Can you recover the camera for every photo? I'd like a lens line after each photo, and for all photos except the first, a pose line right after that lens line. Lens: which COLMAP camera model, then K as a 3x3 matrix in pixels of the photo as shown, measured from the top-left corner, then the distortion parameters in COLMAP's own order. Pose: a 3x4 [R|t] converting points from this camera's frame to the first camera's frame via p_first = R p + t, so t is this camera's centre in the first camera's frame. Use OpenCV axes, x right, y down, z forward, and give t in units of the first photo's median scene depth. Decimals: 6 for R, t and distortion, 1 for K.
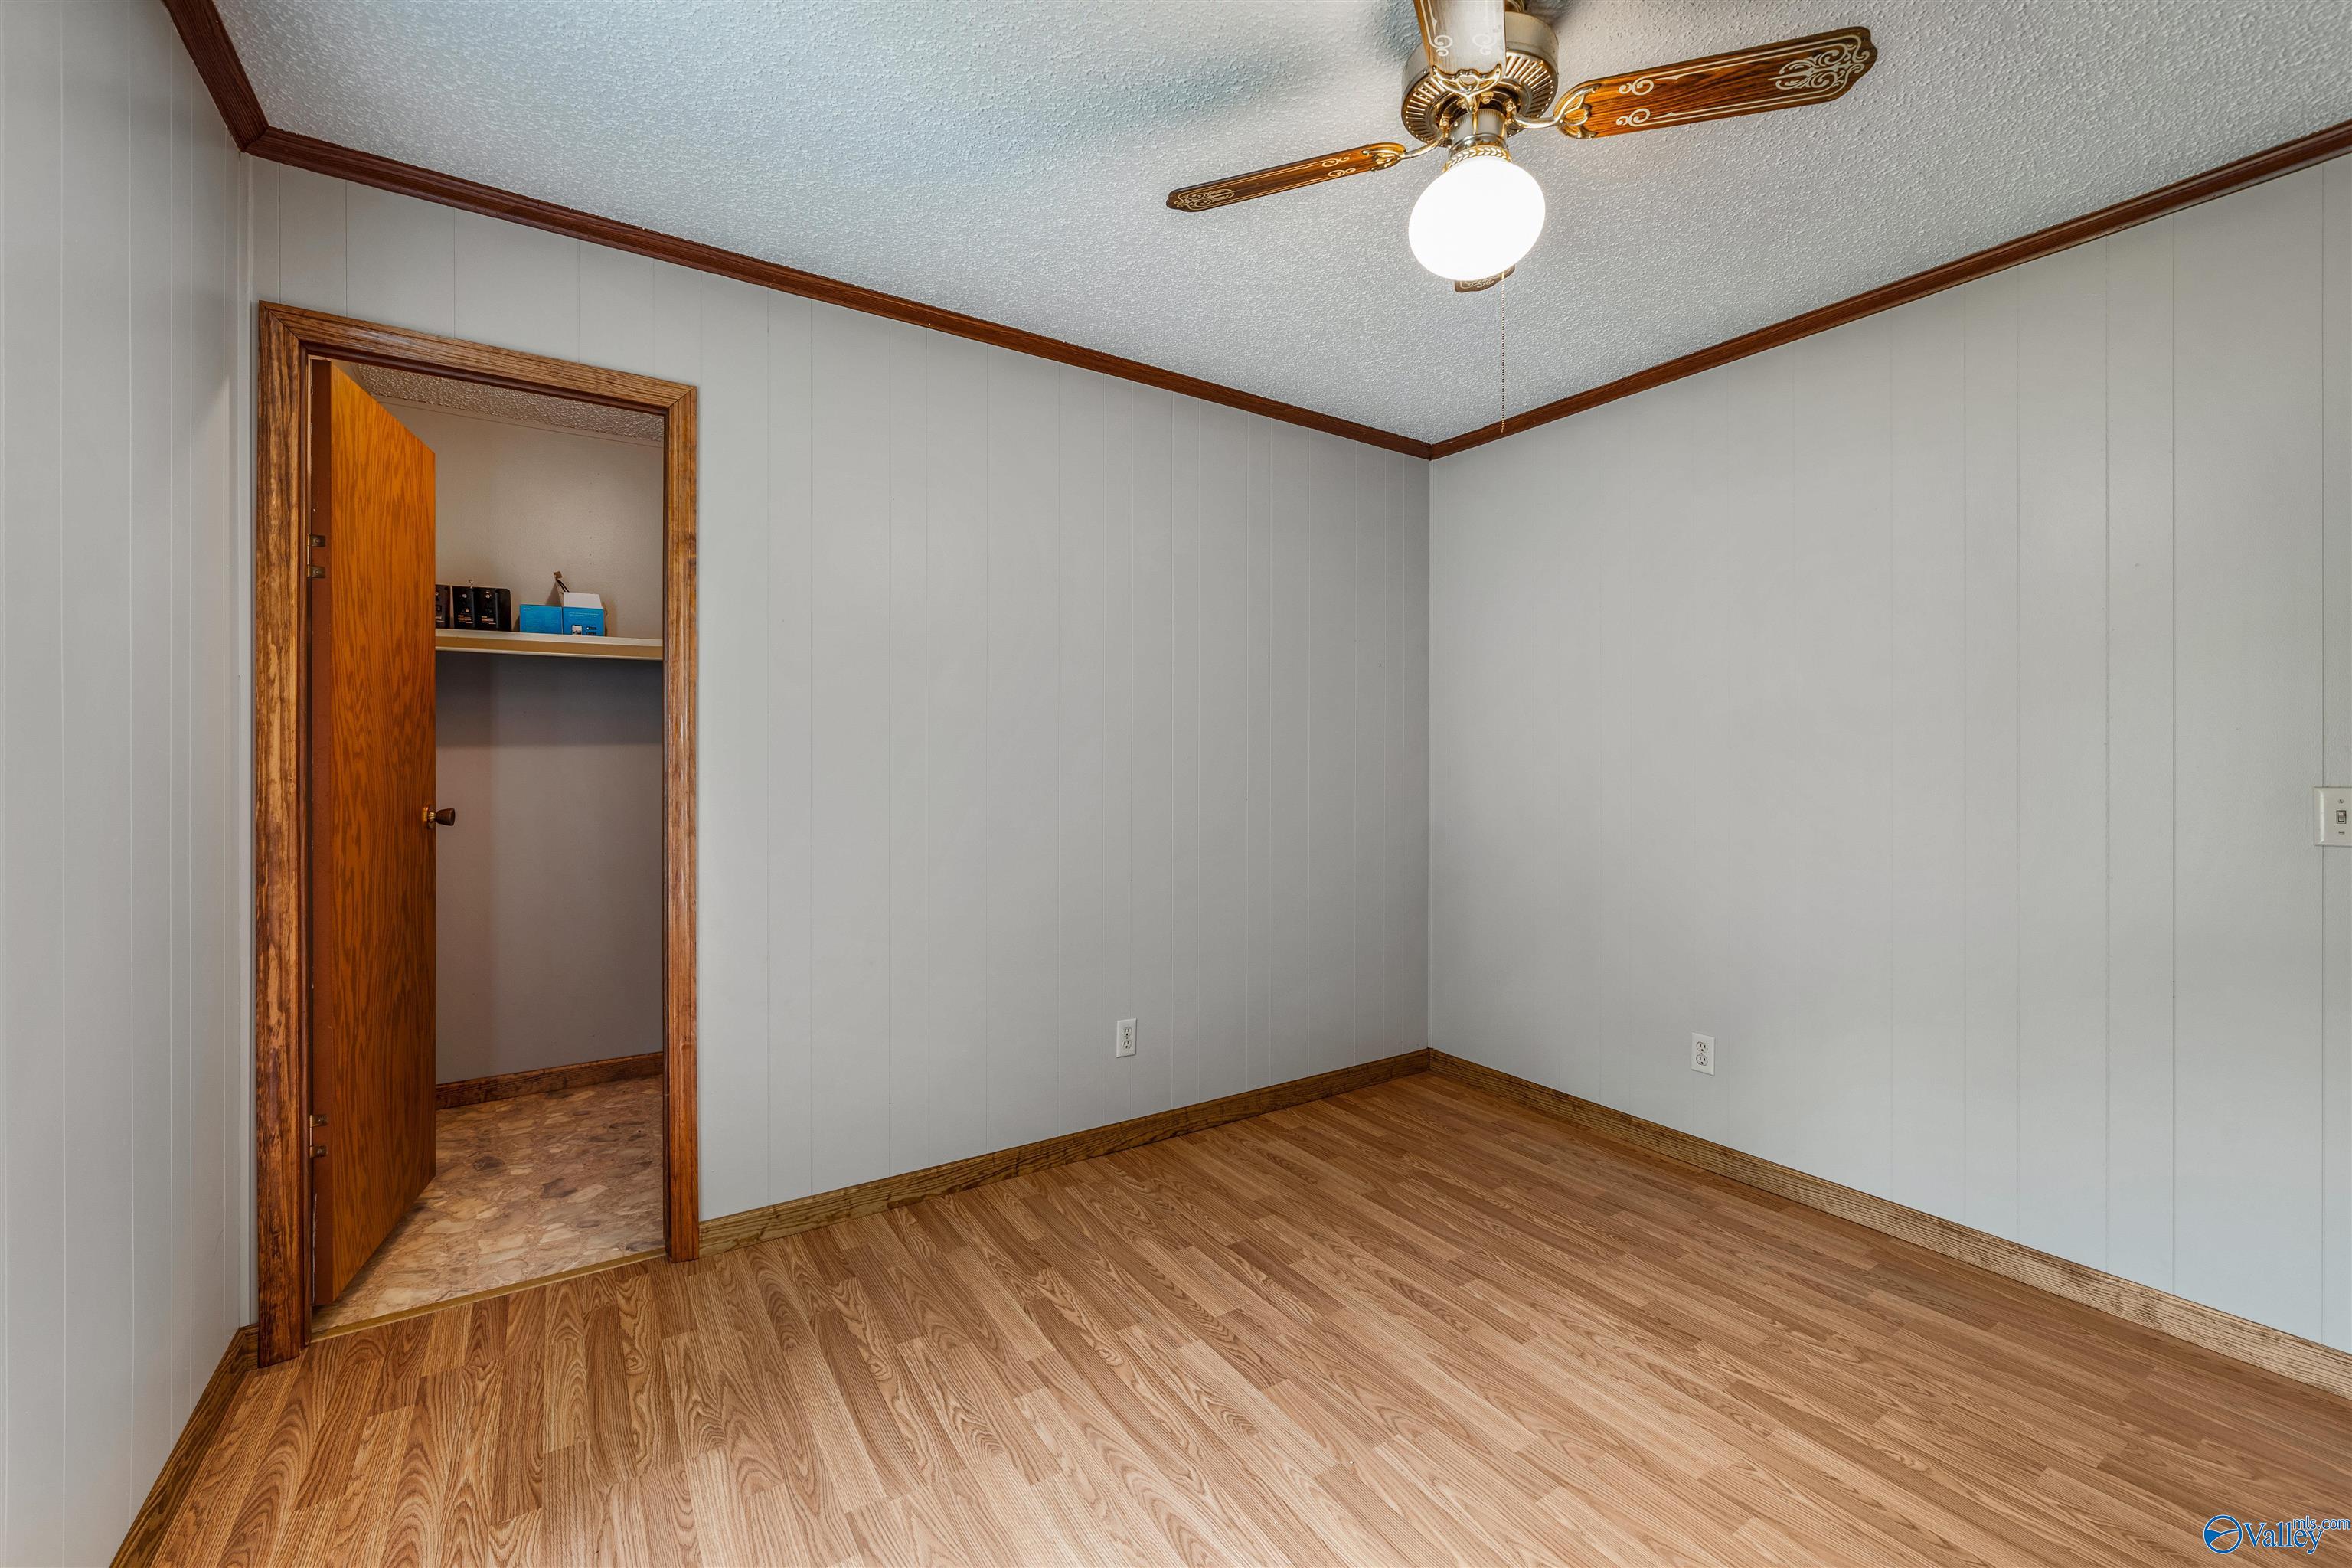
lens RADIAL K [[961.0, 0, 1175.4], [0, 961.0, 760.0], [0, 0, 1]] dist [0.003018, 0.000146]
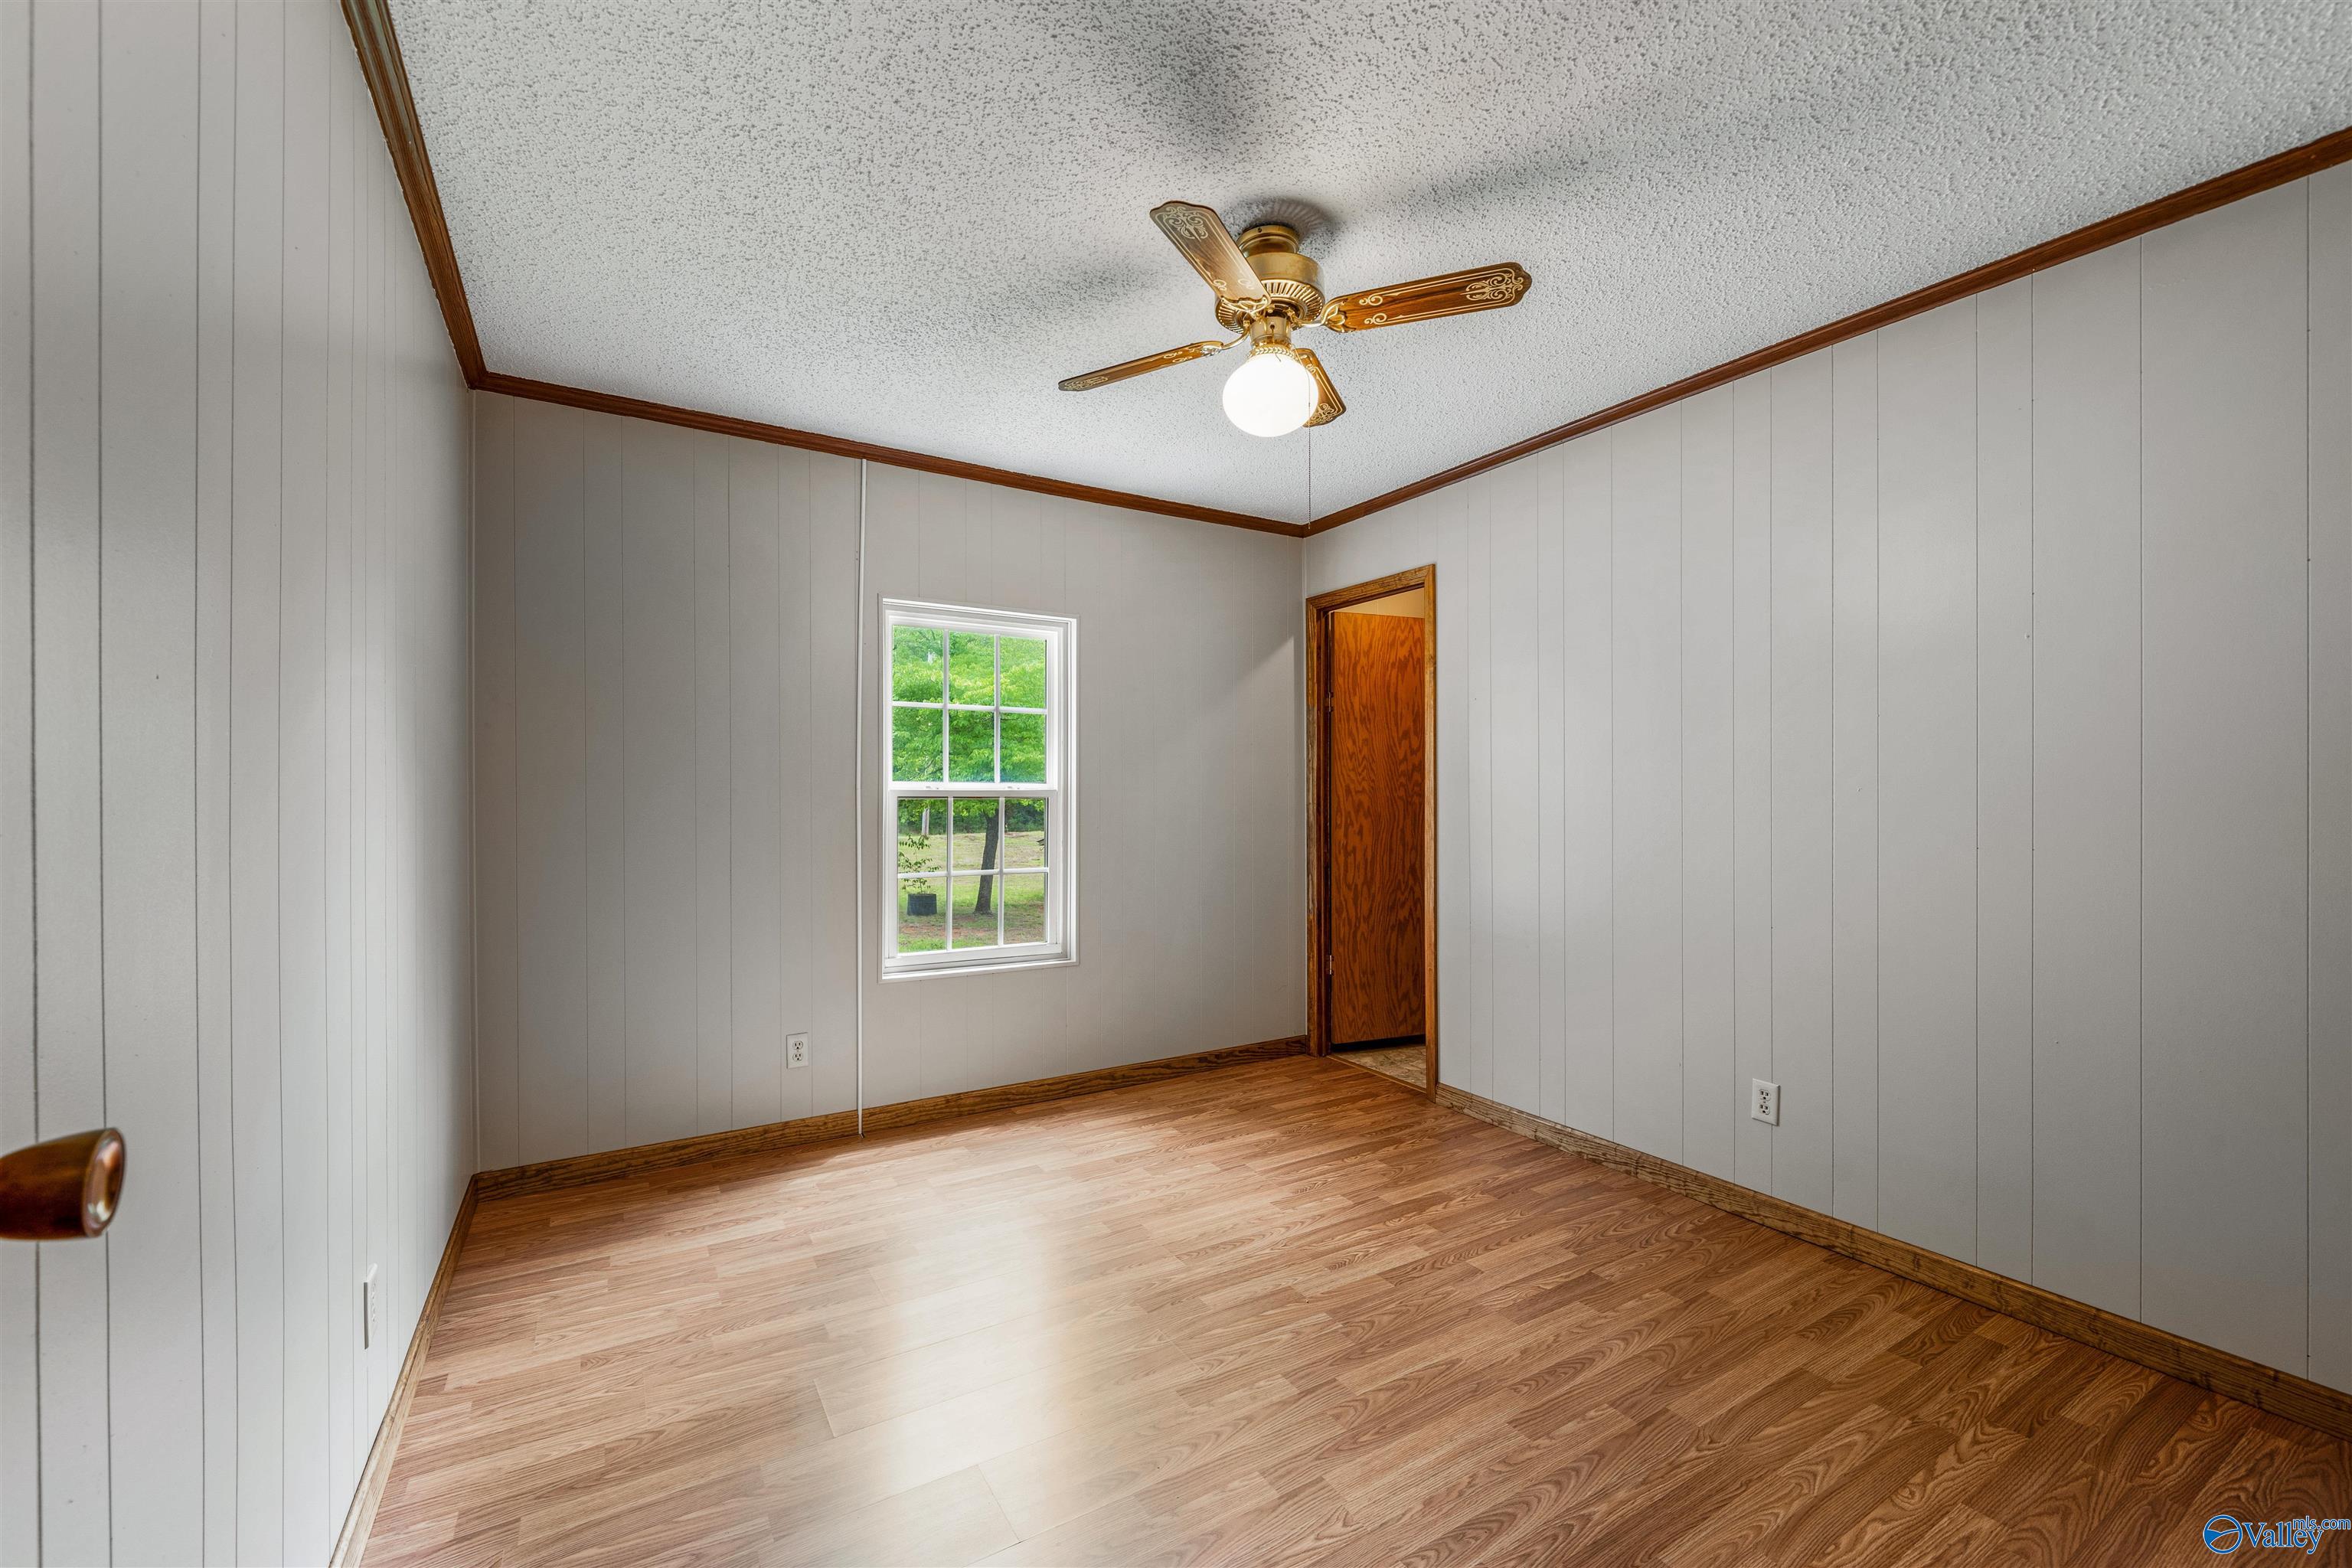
lens RADIAL K [[940.6, 0, 1162.4], [0, 940.6, 795.8], [0, 0, 1]] dist [-0.001890, 0.003958]
pose [[-0.041811, -0.002983, -0.999121, 1.163090], [-0.007671, 0.999967, -0.002664, 0.012851], [0.999096, 0.007553, -0.041833, 0.644473]]
